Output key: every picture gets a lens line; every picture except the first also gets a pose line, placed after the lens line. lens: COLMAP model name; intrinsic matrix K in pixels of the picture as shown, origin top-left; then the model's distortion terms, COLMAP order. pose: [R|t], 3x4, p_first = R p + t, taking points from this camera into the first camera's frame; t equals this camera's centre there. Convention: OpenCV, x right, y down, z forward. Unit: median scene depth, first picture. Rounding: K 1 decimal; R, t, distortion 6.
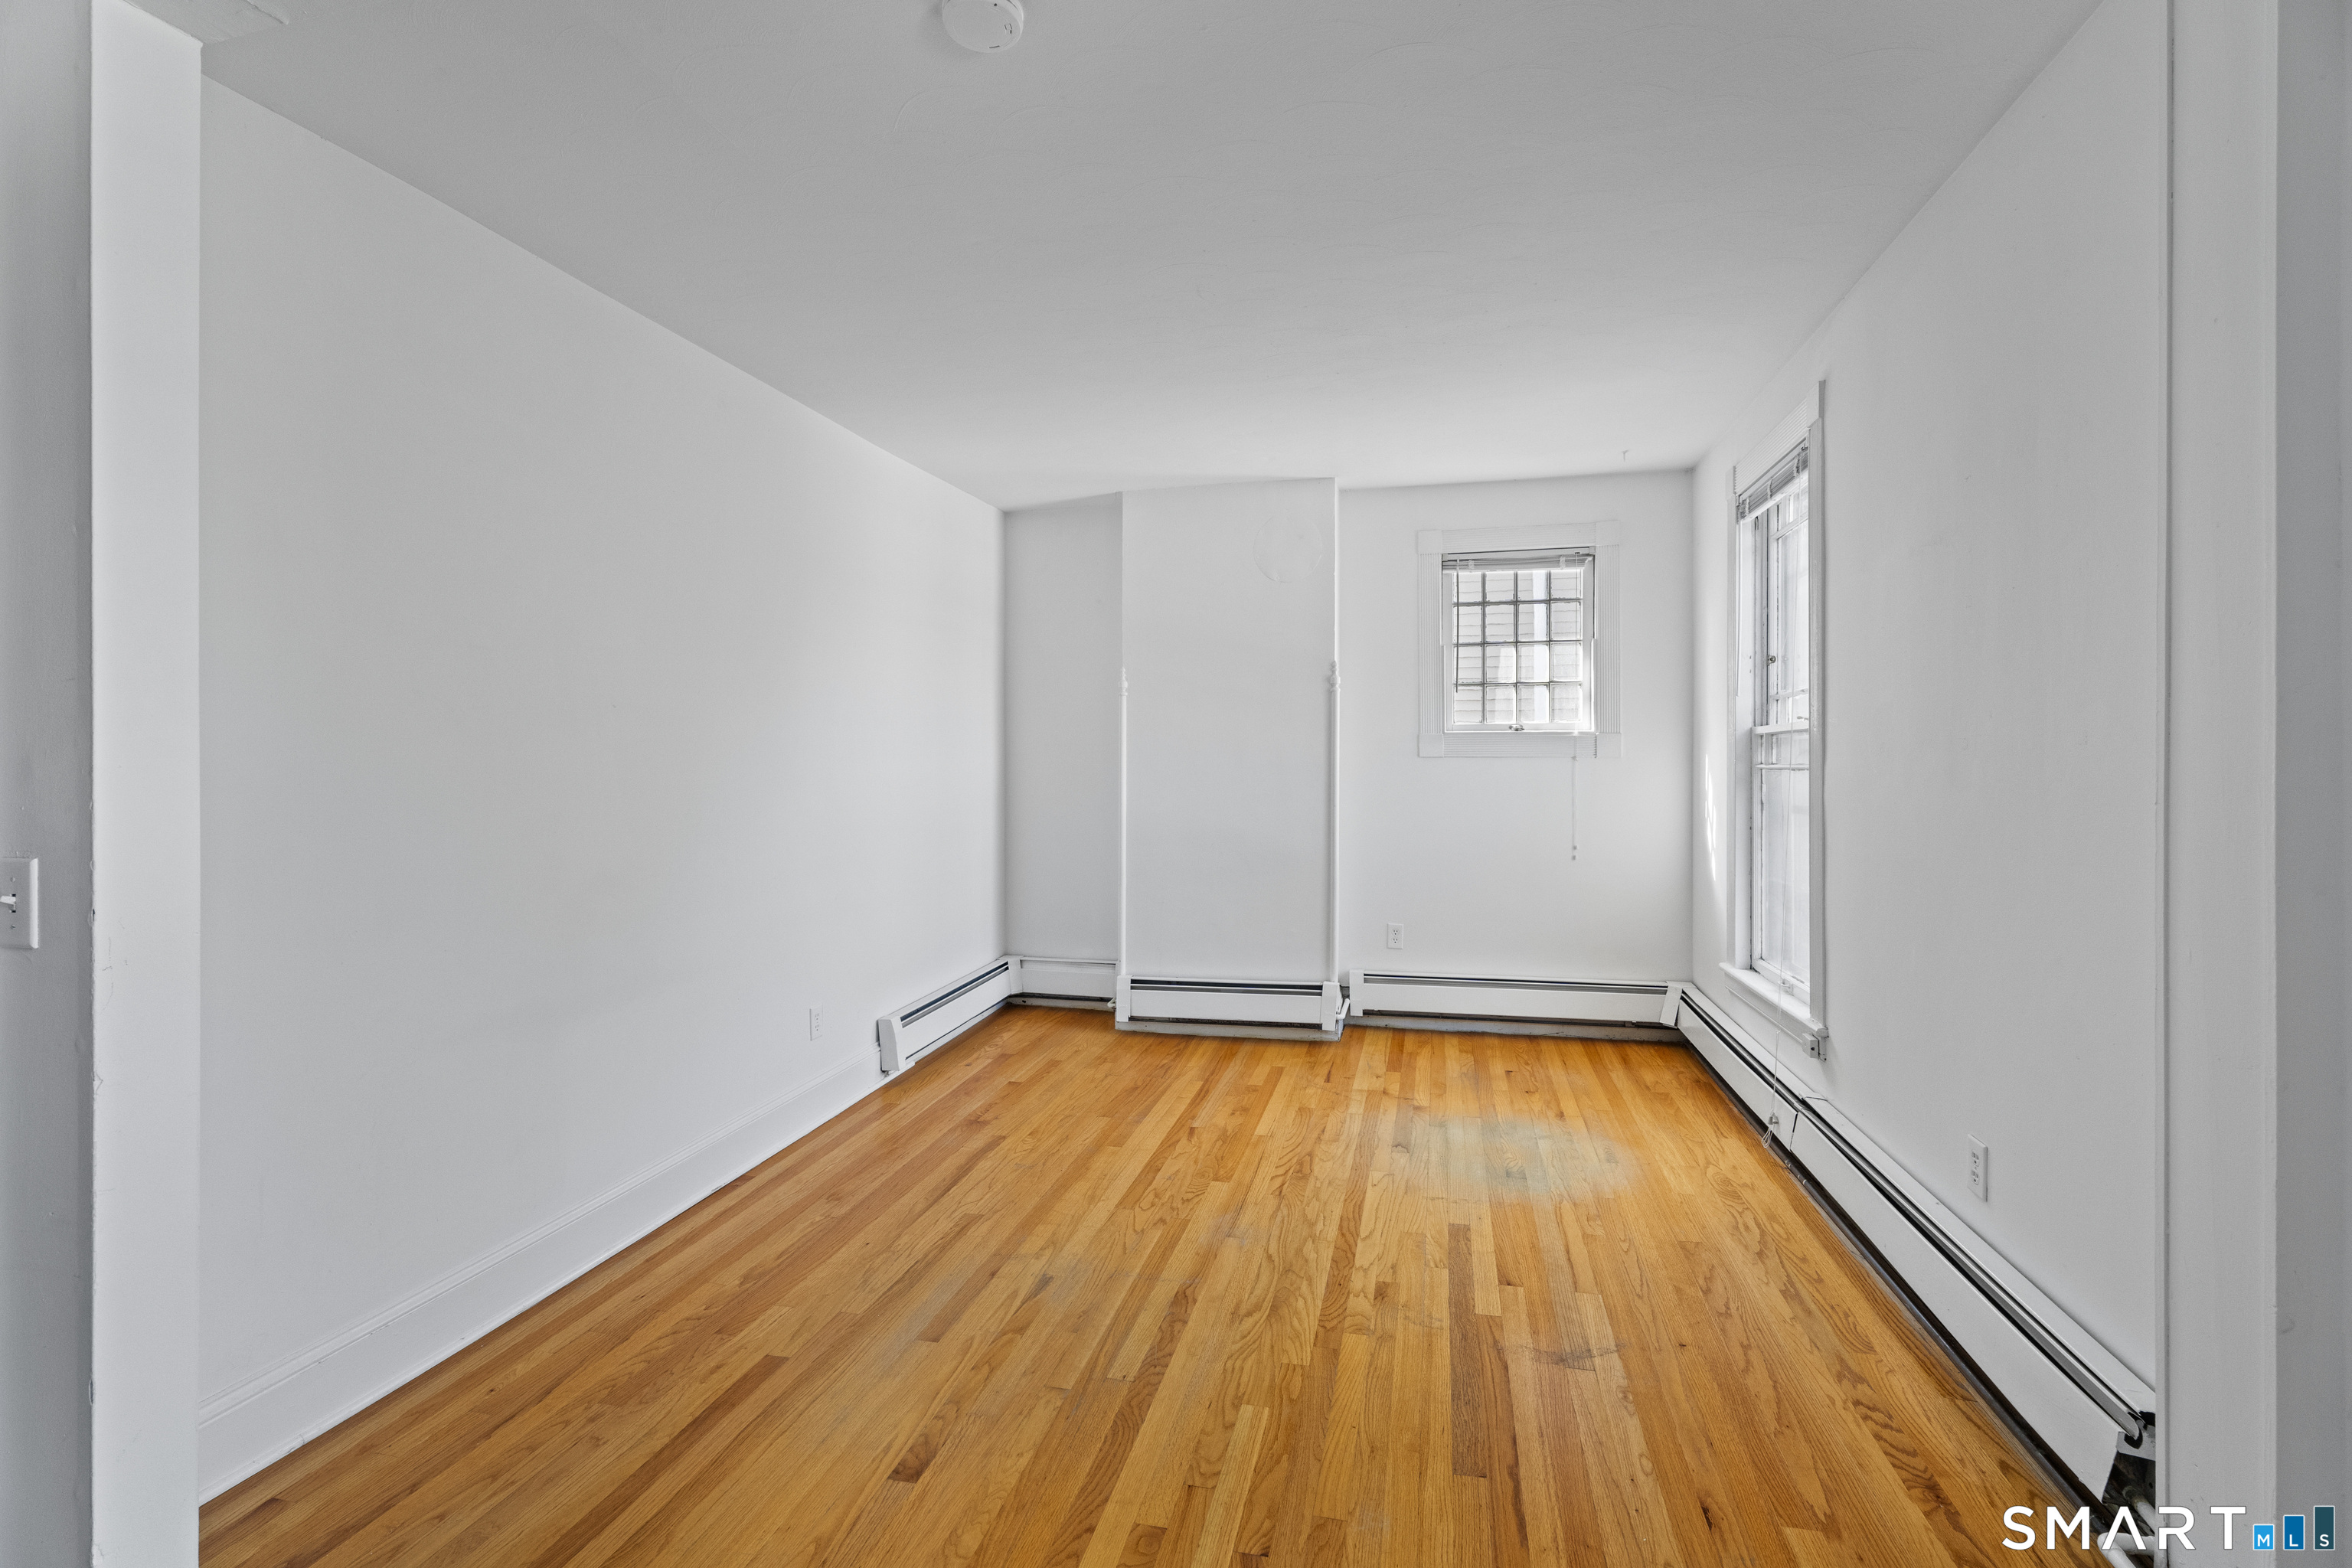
lens RADIAL K [[1041.4, 0, 1164.7], [0, 1041.4, 778.8], [0, 0, 1]] dist [-0.001450, -0.001135]
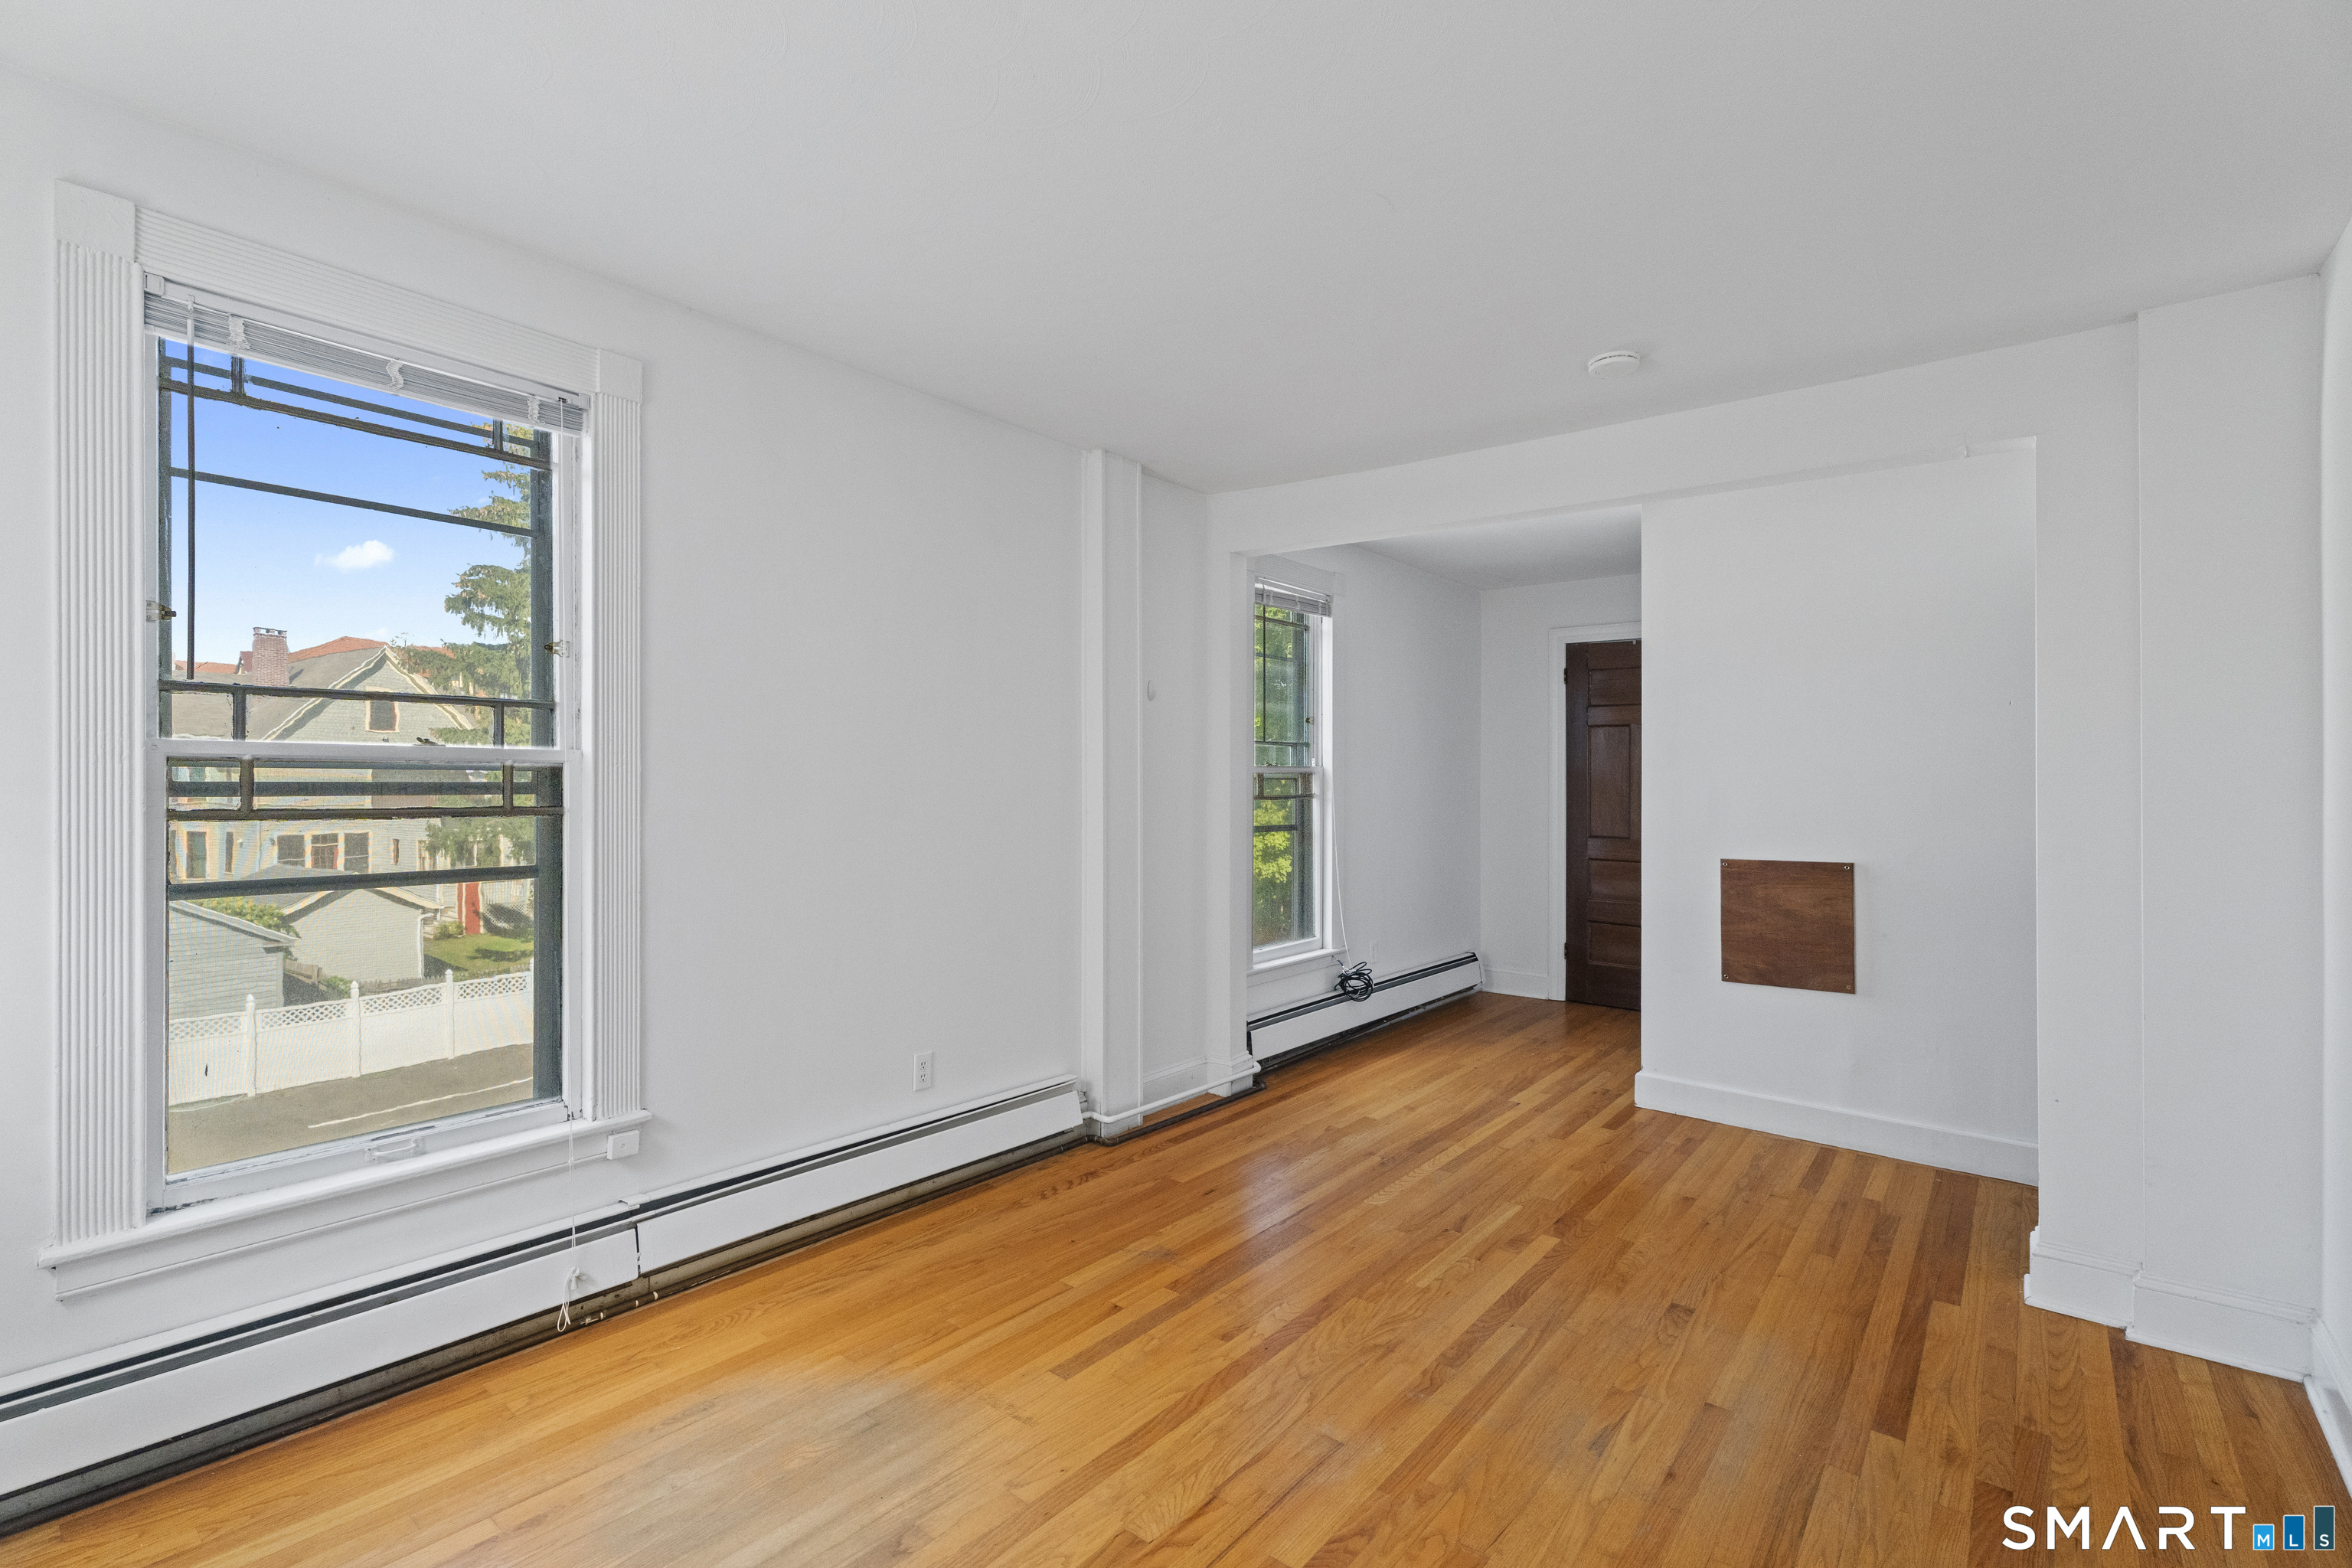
lens RADIAL K [[1081.2, 0, 1149.8], [0, 1081.2, 785.9], [0, 0, 1]] dist [-0.000195, 0.000091]
pose [[-0.906015, 0.000633, 0.423244, -0.117757], [0.003641, 0.999974, 0.006297, -0.032489], [-0.423229, 0.007247, -0.905994, 1.444027]]
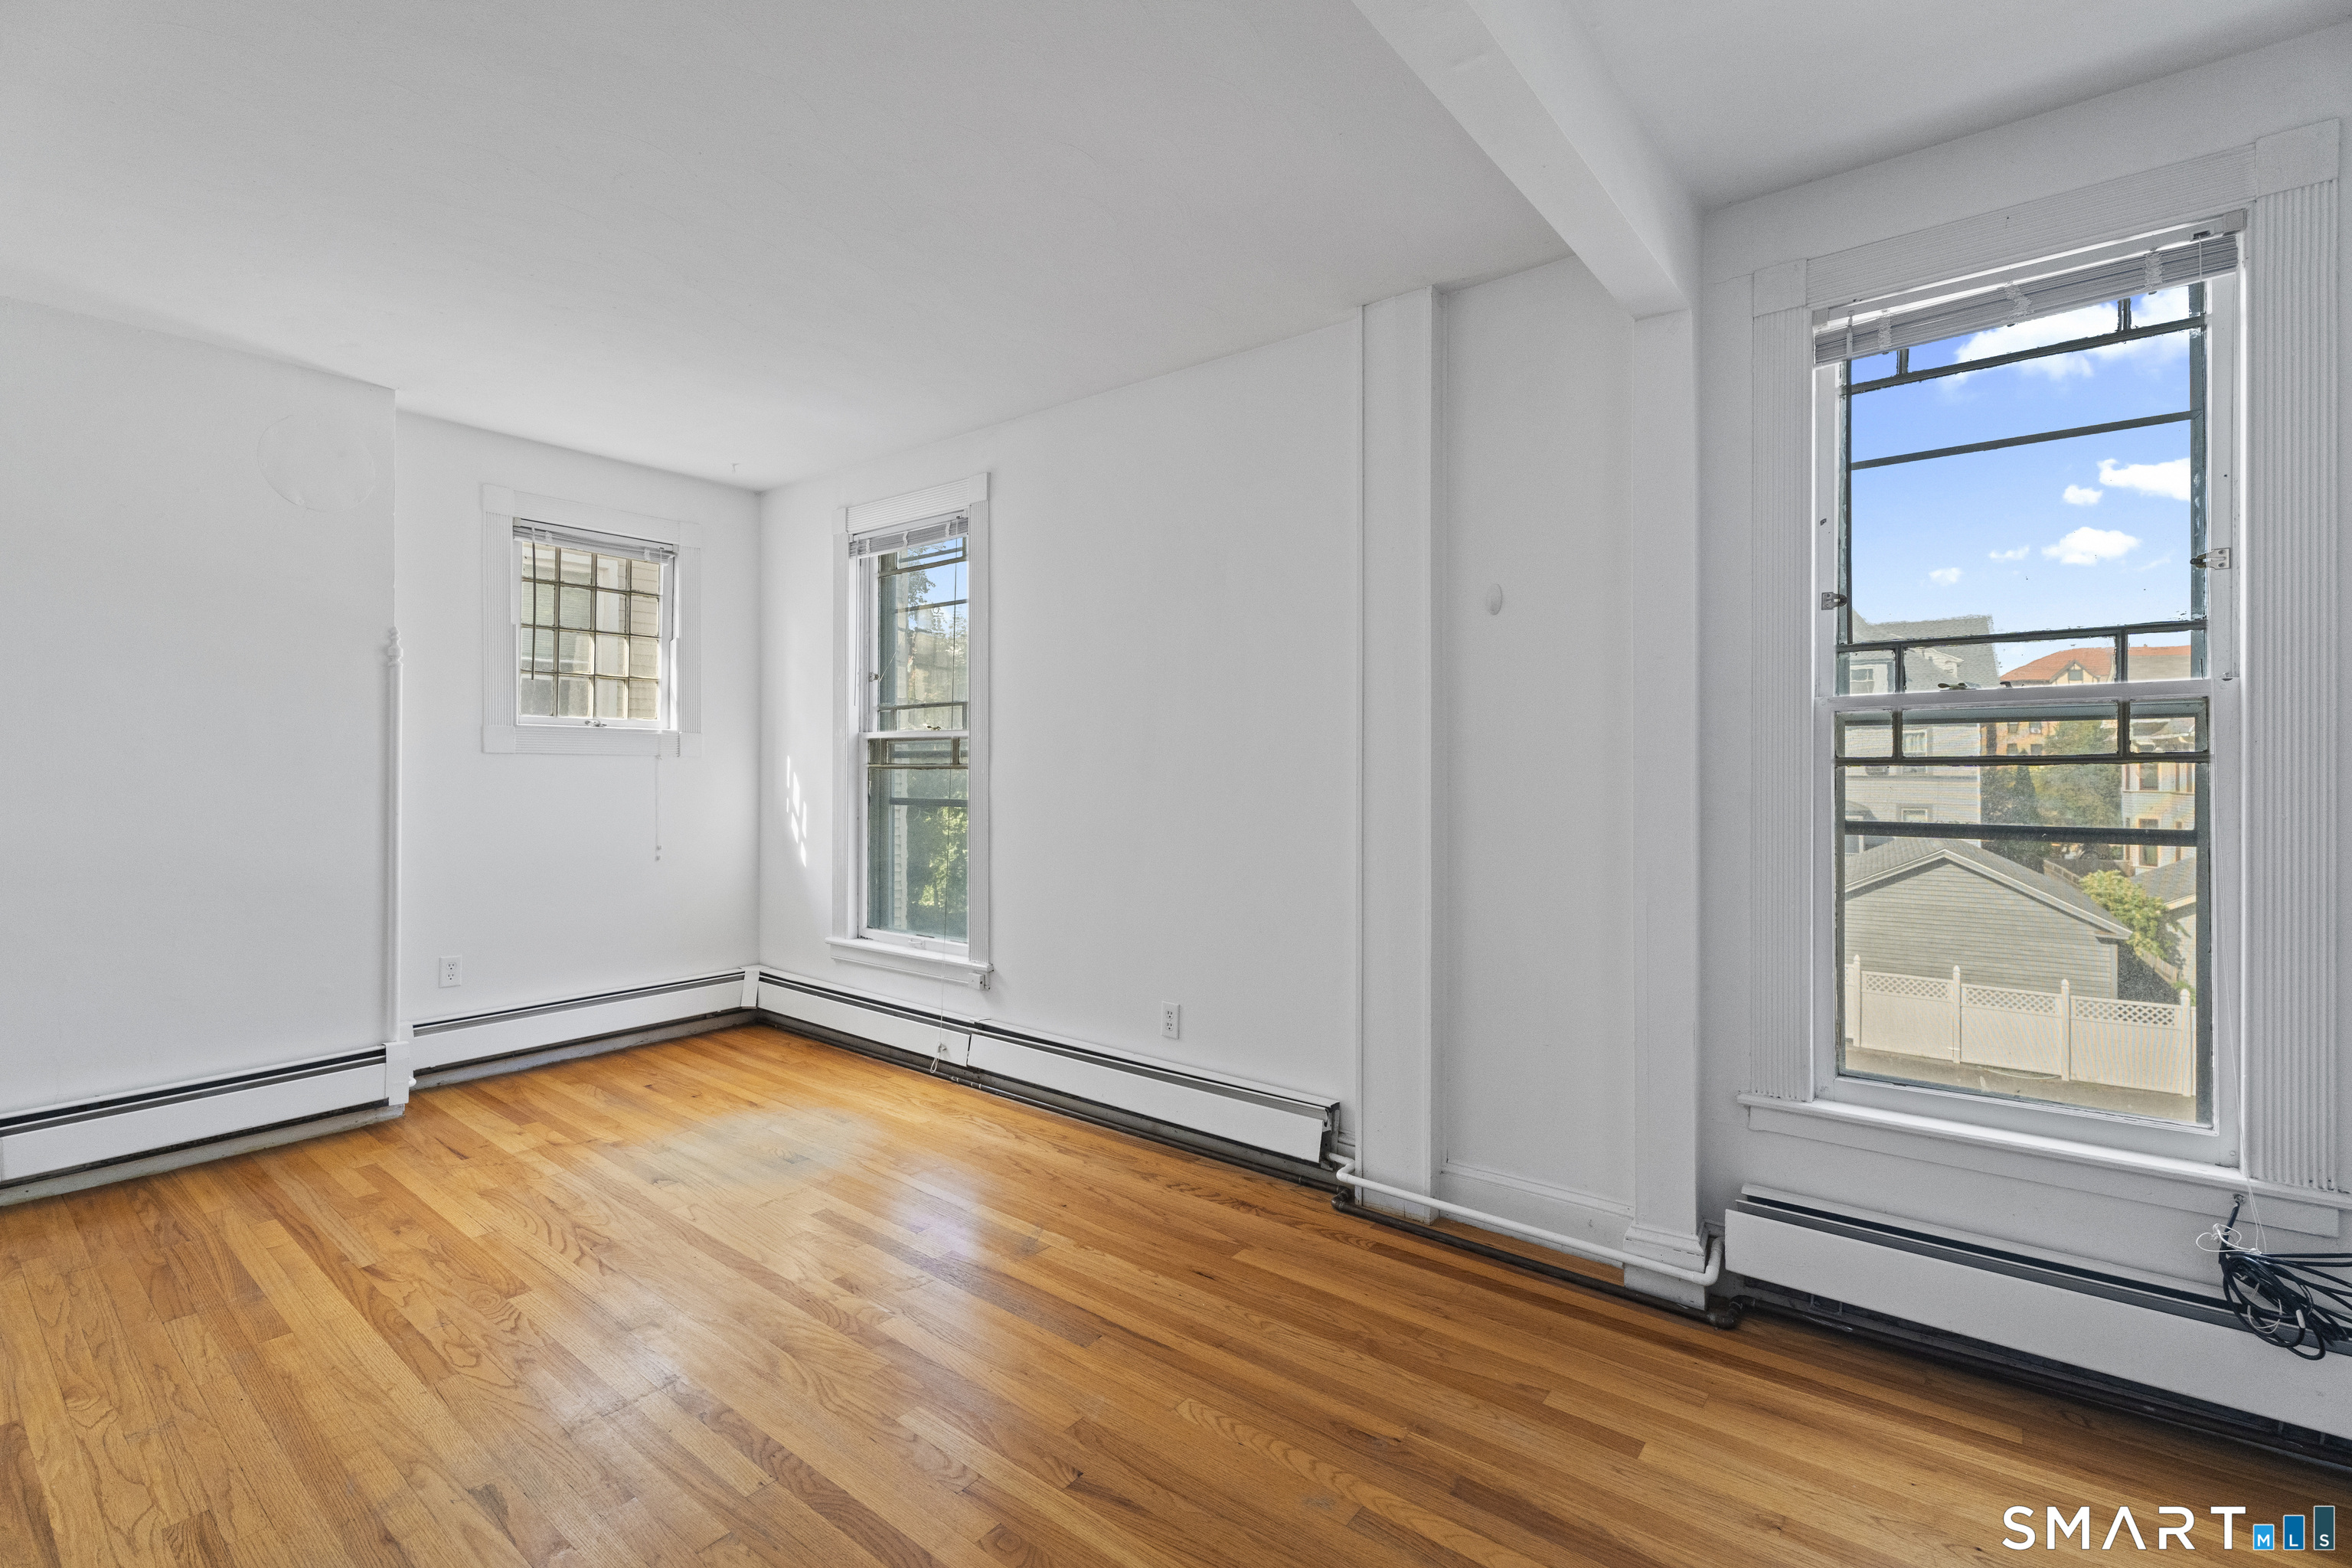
lens RADIAL K [[1041.4, 0, 1164.7], [0, 1041.4, 778.8], [0, 0, 1]] dist [-0.001450, -0.001135]
pose [[0.411645, -0.003078, 0.911339, -0.423701], [0.004264, 0.999990, 0.001451, 0.001673], [-0.911335, 0.003288, 0.411654, 0.221683]]
